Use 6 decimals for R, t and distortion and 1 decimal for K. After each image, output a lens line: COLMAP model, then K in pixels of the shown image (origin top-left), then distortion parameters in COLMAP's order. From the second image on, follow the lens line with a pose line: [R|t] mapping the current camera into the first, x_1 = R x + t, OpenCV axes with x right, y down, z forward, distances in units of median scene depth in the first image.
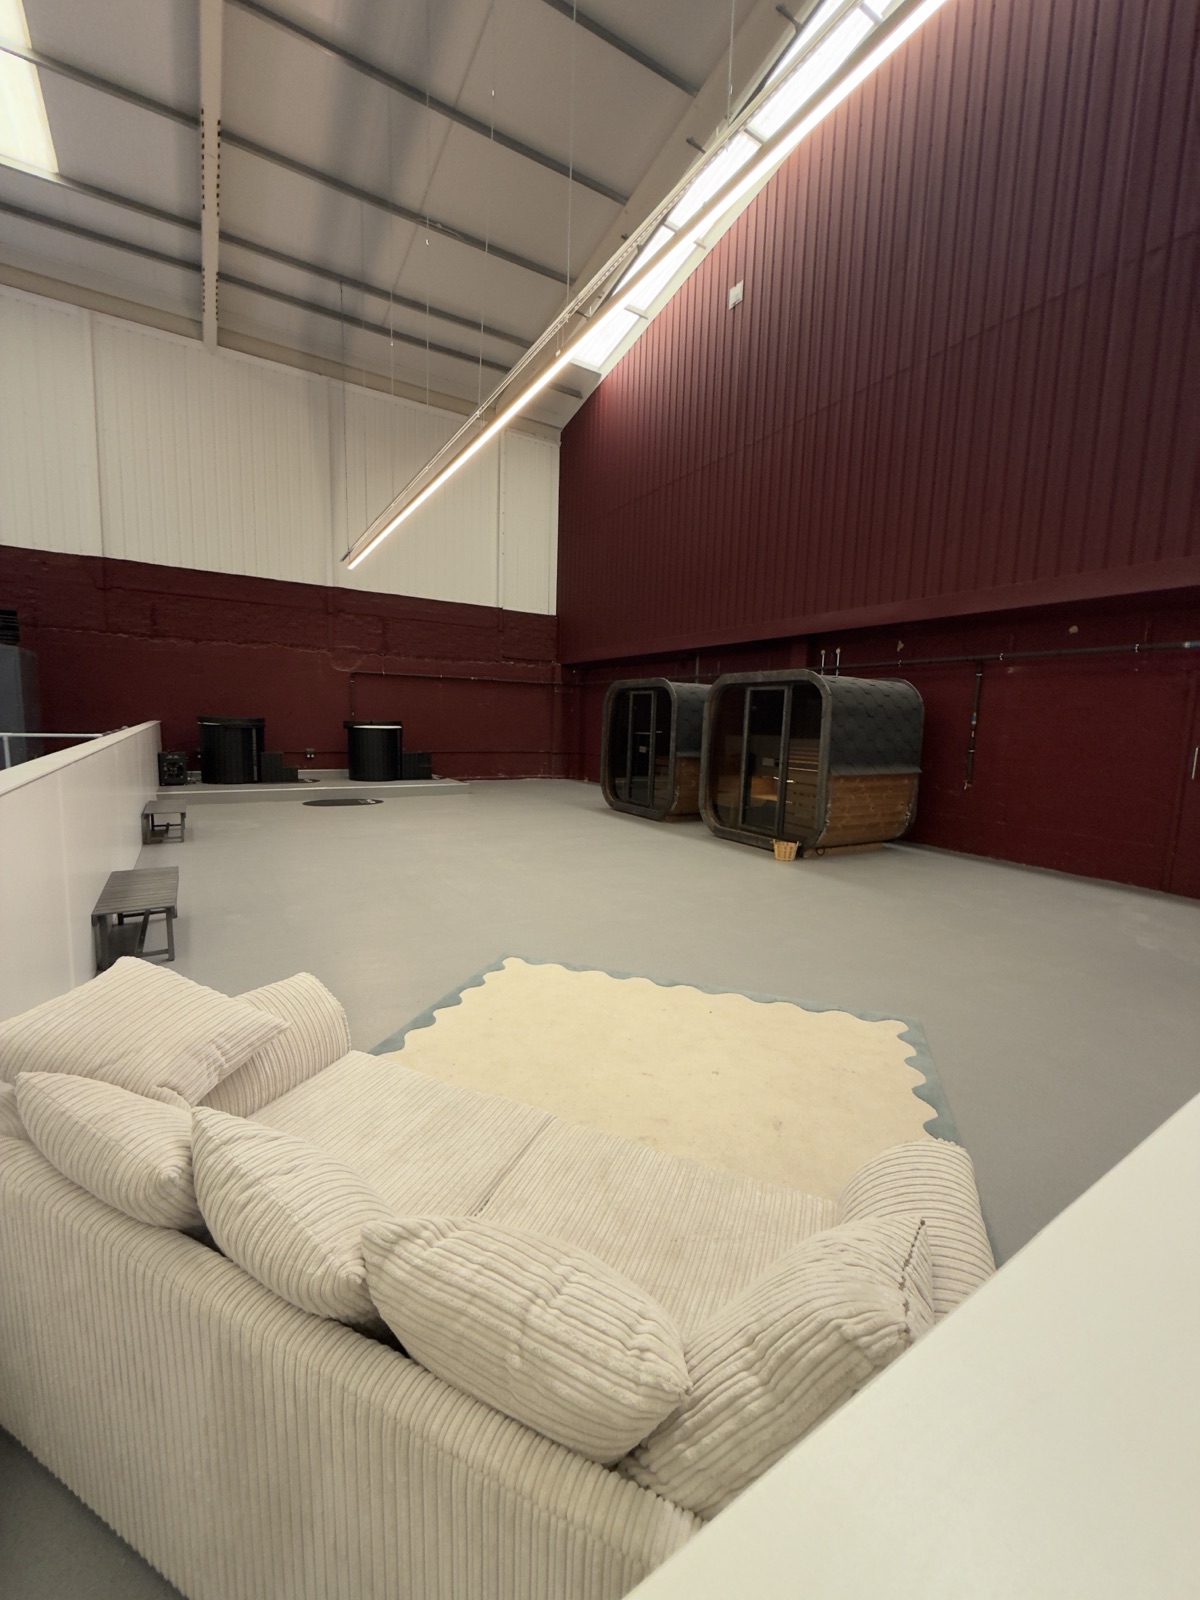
lens RADIAL K [[642.9, 0, 604.7], [0, 642.9, 795.2], [0, 0, 1]] dist [0.000922, 0.000098]
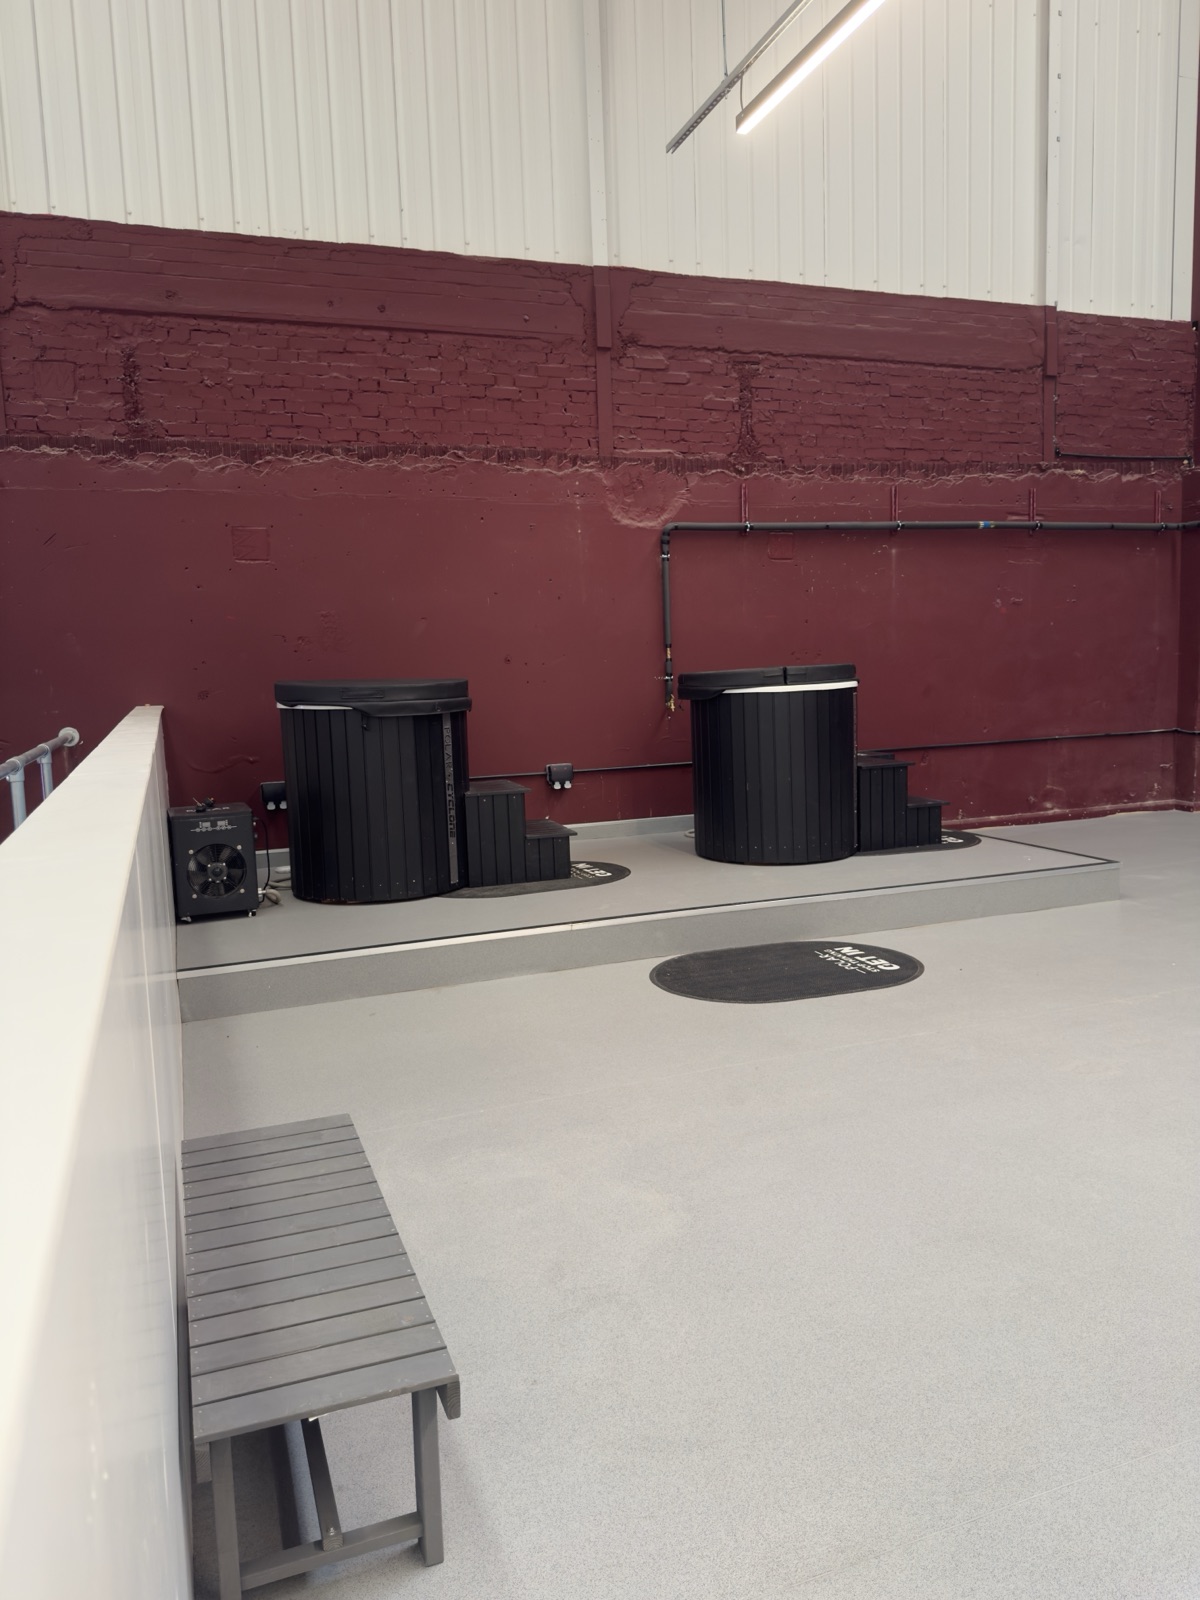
lens RADIAL K [[1140.3, 0, 596.9], [0, 1140.3, 802.3], [0, 0, 1]] dist [0.002929, -0.006415]
pose [[0.977305, -0.040501, -0.207929, -0.327572], [0.041593, 0.999134, 0.000882, -0.054337], [0.207713, -0.009511, 0.978144, 0.439654]]
